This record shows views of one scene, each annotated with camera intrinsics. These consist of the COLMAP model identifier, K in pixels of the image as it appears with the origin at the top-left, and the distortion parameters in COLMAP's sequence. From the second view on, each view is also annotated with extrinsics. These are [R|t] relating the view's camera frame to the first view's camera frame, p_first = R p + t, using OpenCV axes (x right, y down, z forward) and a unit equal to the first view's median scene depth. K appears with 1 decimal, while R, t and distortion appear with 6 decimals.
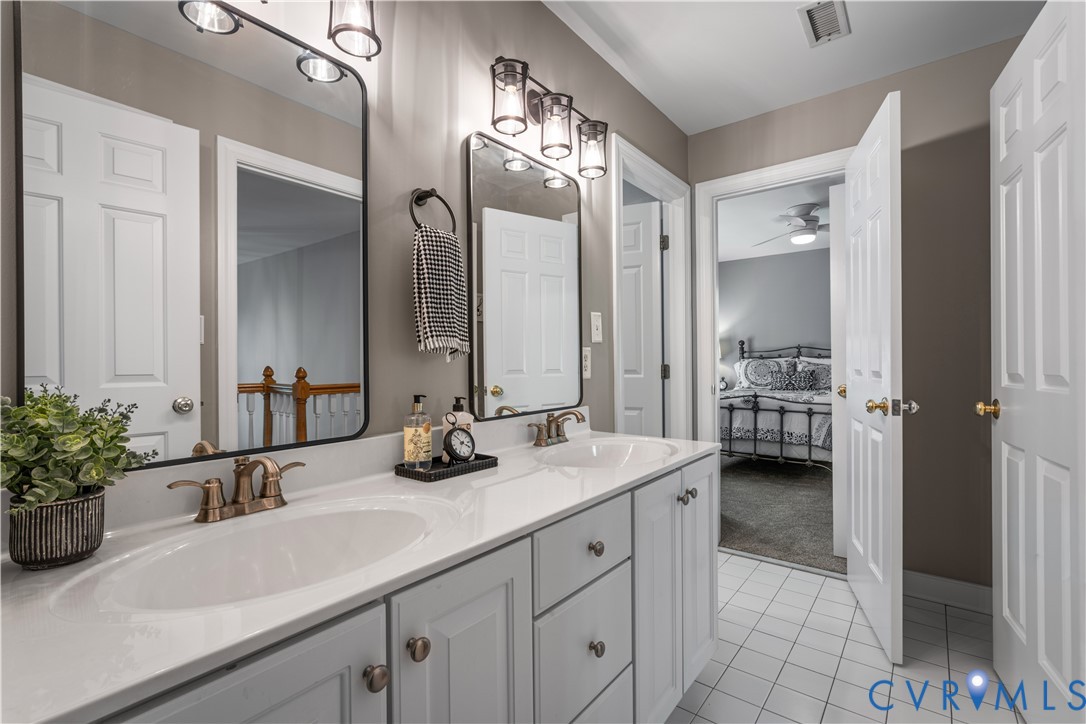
lens RADIAL K [[493.1, 0, 535.8], [0, 493.1, 364.0], [0, 0, 1]] dist [-0.000118, 0.000294]
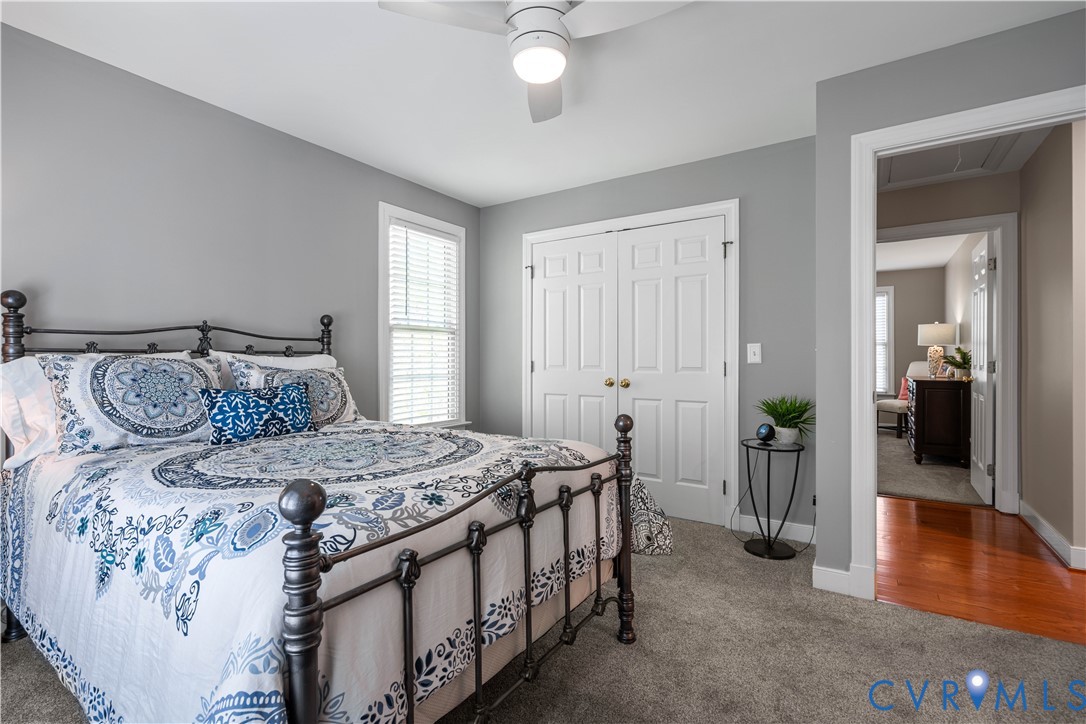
lens RADIAL K [[493.1, 0, 535.8], [0, 493.1, 364.0], [0, 0, 1]] dist [-0.000118, 0.000294]
pose [[-0.082443, 0.004041, 0.996588, 0.117051], [0.003141, 0.999988, -0.003795, -0.001673], [-0.996591, 0.002817, -0.082455, 0.873958]]
